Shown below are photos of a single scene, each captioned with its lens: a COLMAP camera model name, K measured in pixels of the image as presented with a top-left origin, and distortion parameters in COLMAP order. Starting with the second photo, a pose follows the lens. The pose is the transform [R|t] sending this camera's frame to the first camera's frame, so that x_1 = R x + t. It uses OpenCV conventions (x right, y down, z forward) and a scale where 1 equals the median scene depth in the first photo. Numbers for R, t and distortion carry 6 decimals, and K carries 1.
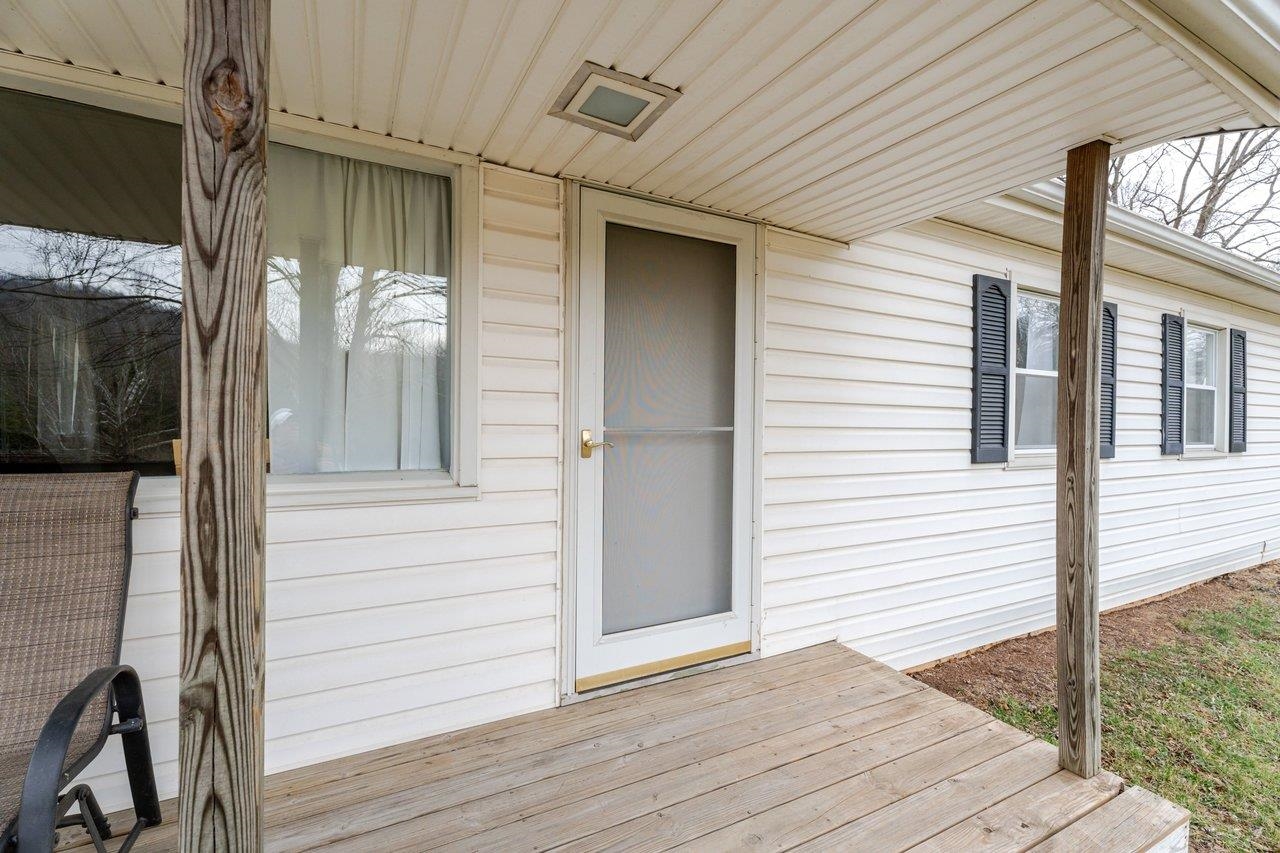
lens RADIAL K [[563.0, 0, 640.0], [0, 563.0, 426.5], [0, 0, 1]] dist [-0.002224, -0.000257]
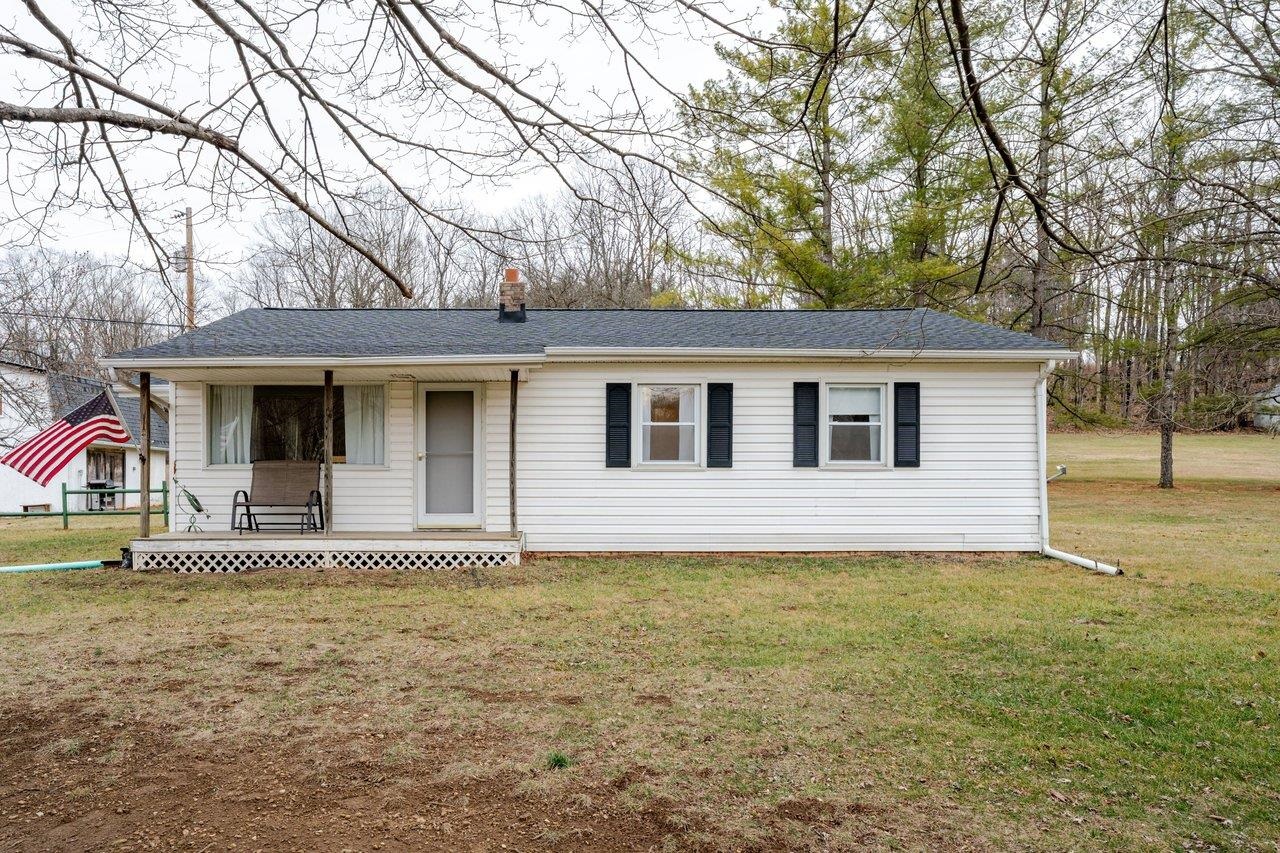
lens RADIAL K [[563.0, 0, 640.0], [0, 563.0, 426.5], [0, 0, 1]] dist [-0.002224, -0.000257]
pose [[0.880024, -0.007861, -0.474864, 2.716621], [0.005679, 0.999966, -0.006029, -0.125922], [0.474895, 0.002609, 0.880038, -1.391168]]
